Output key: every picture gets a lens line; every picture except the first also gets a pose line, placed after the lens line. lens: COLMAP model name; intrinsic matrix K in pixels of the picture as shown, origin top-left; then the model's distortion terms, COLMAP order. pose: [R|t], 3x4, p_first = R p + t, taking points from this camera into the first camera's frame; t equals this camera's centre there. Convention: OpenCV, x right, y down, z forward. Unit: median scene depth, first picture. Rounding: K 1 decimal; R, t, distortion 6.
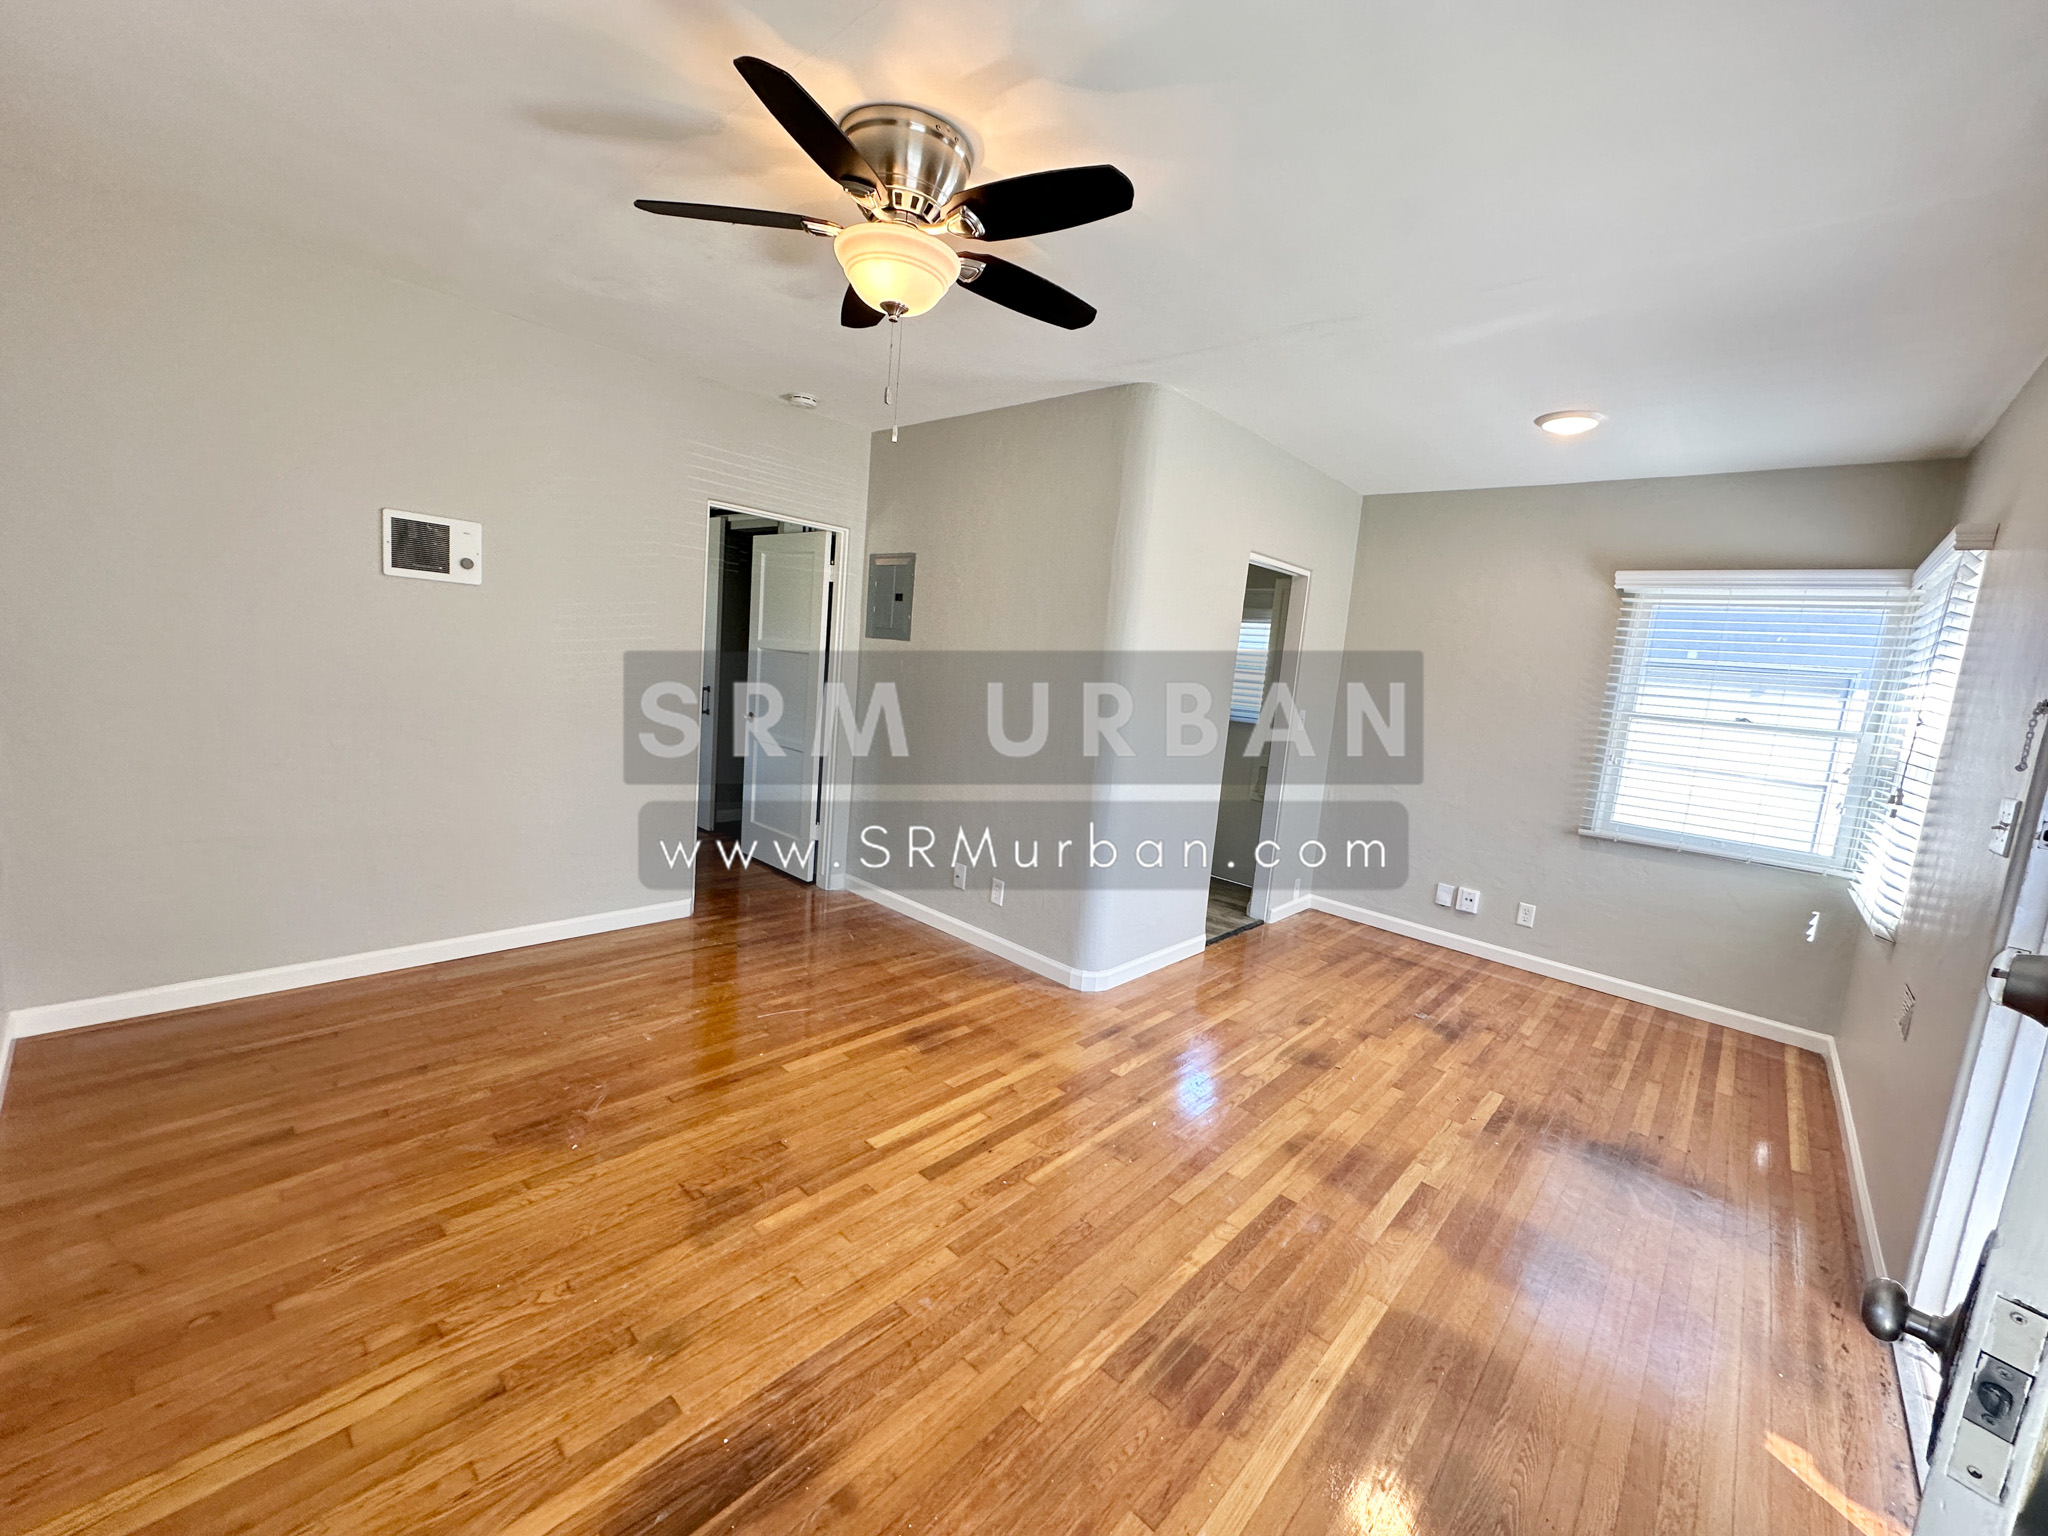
lens RADIAL K [[813.0, 0, 1024.1], [0, 813.0, 763.5], [0, 0, 1]] dist [-0.001760, 0.000629]
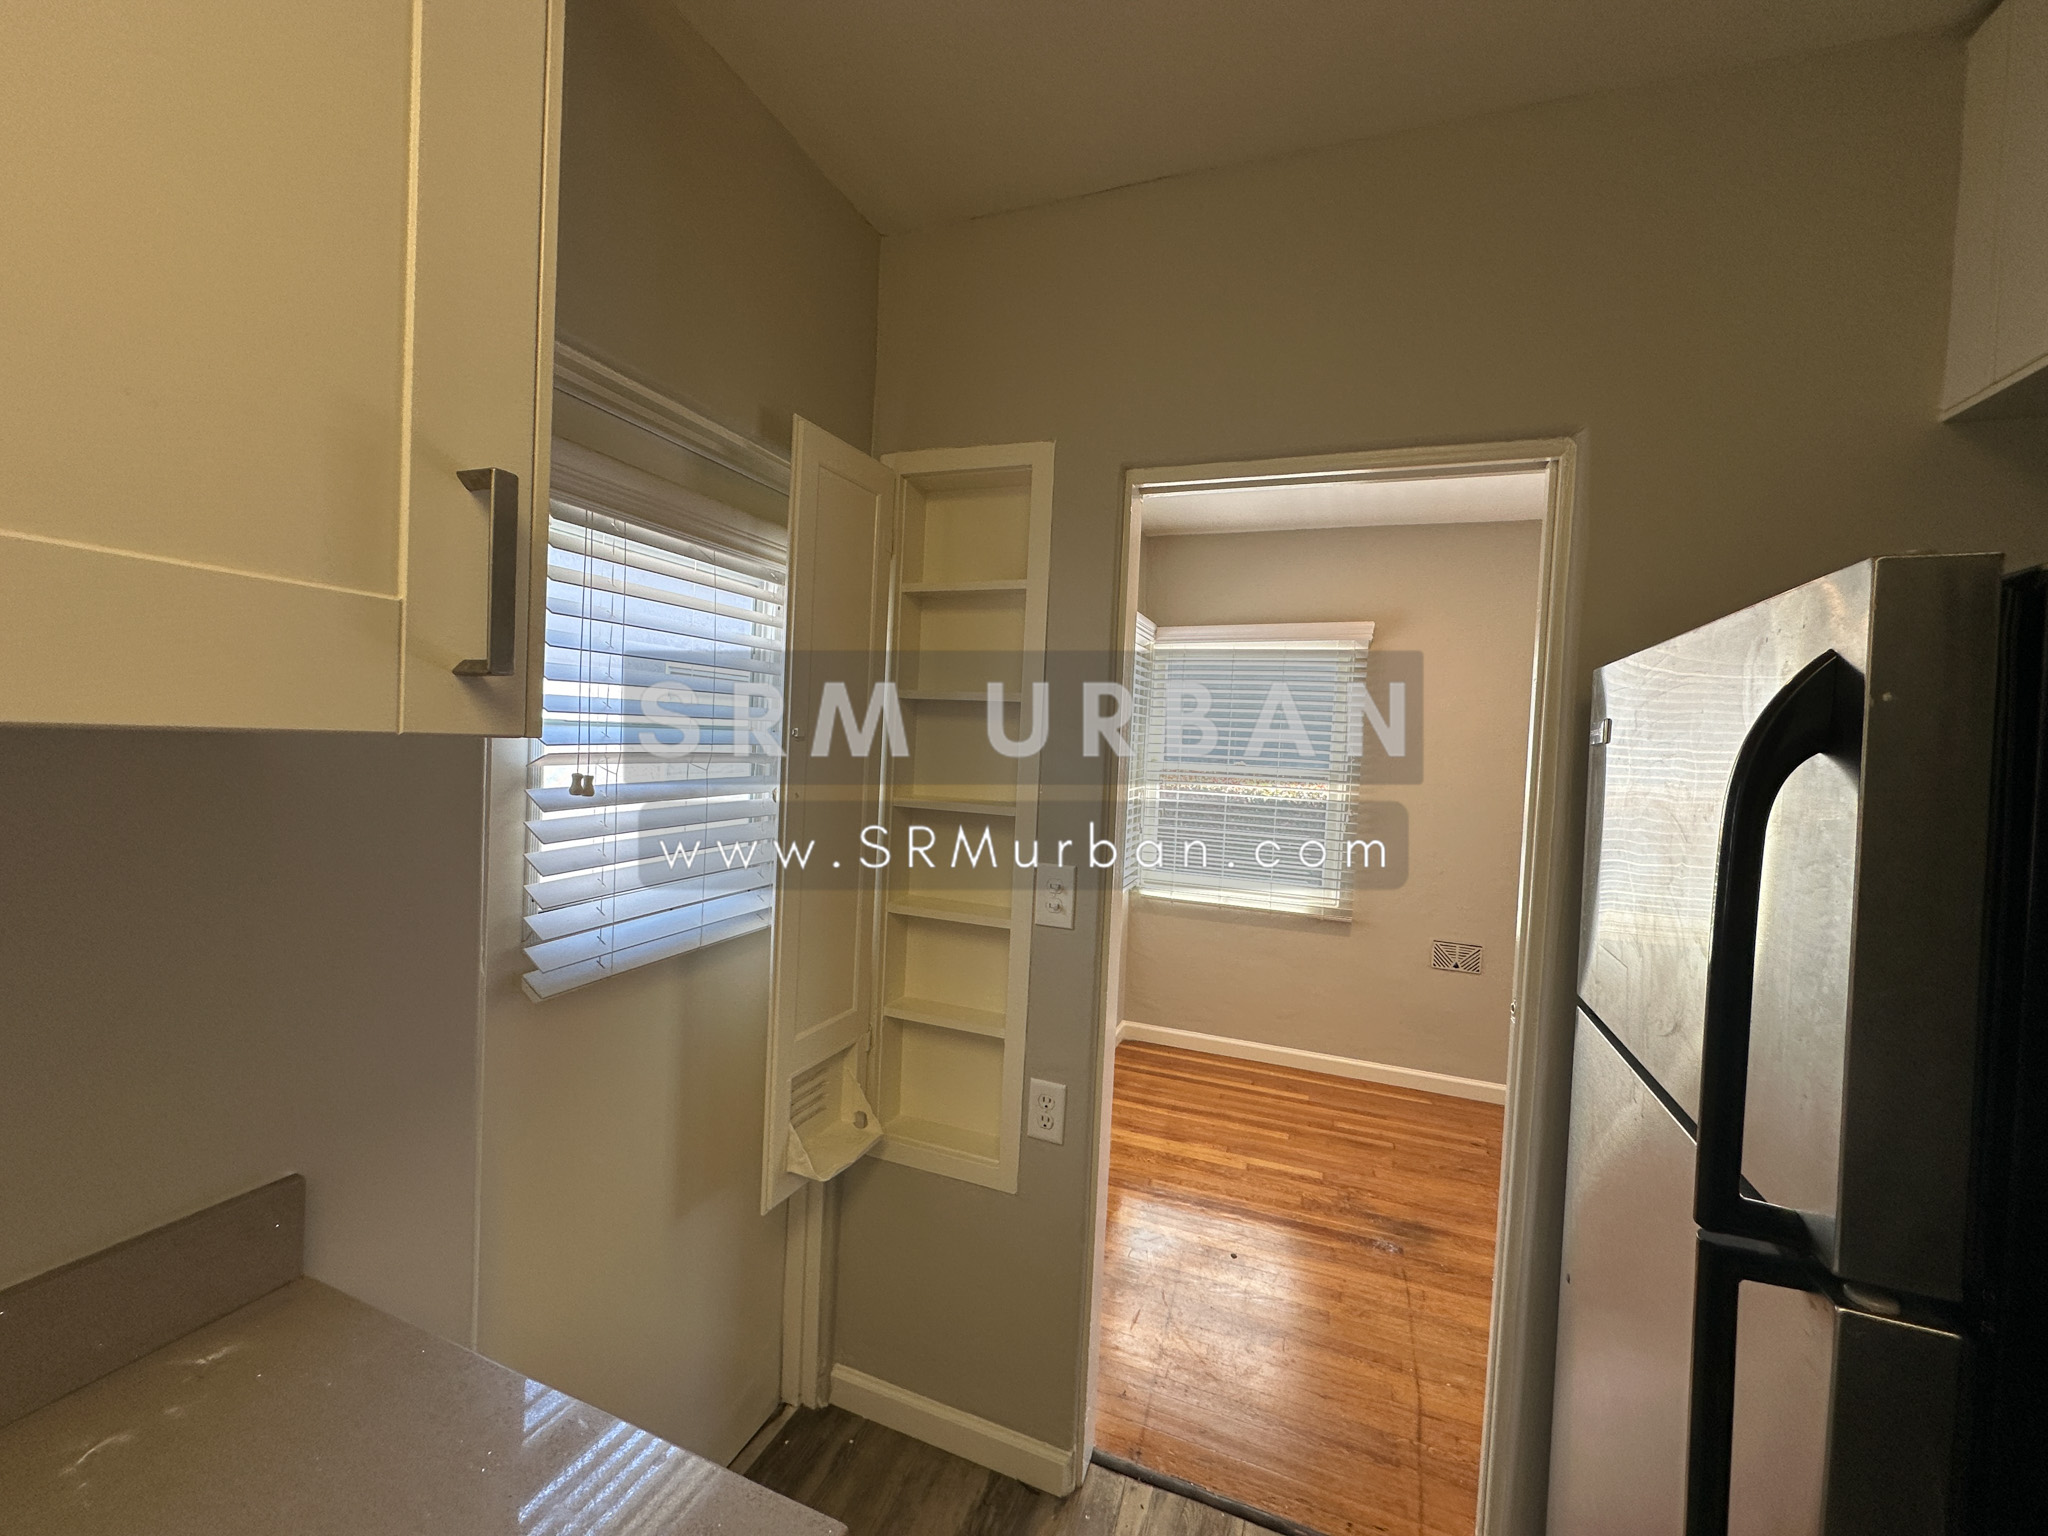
lens RADIAL K [[813.0, 0, 1024.1], [0, 813.0, 763.5], [0, 0, 1]] dist [-0.001760, 0.000629]
pose [[-0.359727, -0.135607, 0.923151, 0.019182], [0.045912, 0.985611, 0.162673, -0.222325], [-0.931927, 0.100901, -0.348325, 1.496114]]
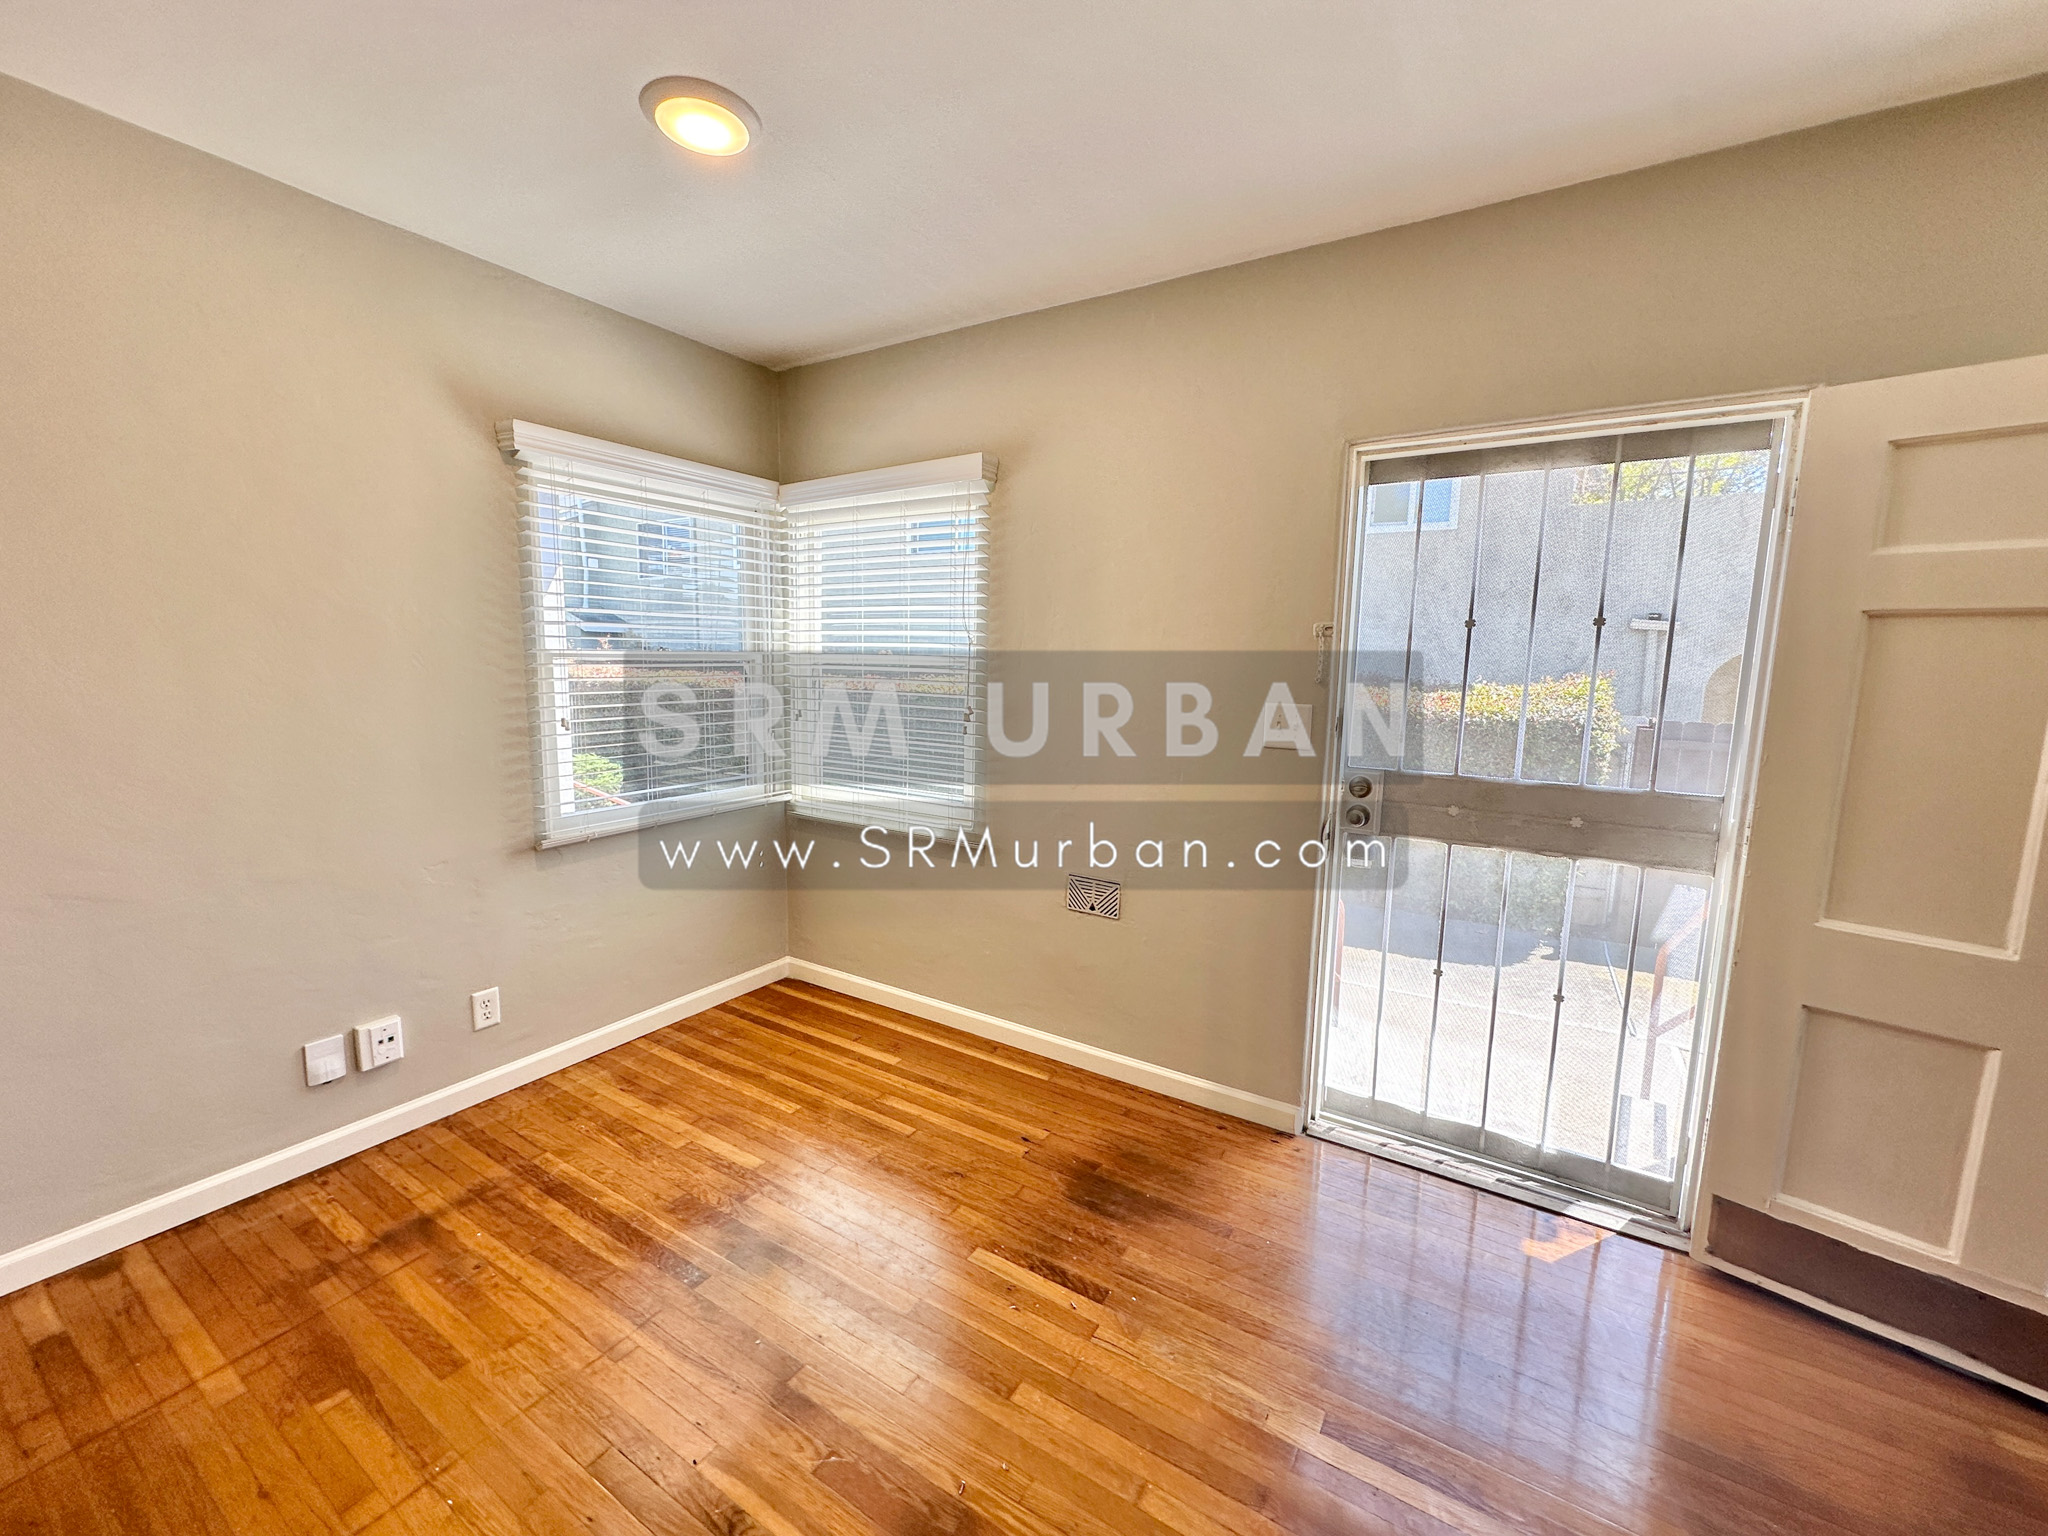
lens RADIAL K [[813.0, 0, 1024.1], [0, 813.0, 763.5], [0, 0, 1]] dist [-0.001760, 0.000629]
pose [[-0.183115, -0.218927, 0.958405, 0.026591], [0.093565, 0.966582, 0.238672, -0.107927], [-0.978629, 0.133378, -0.156512, 0.835114]]
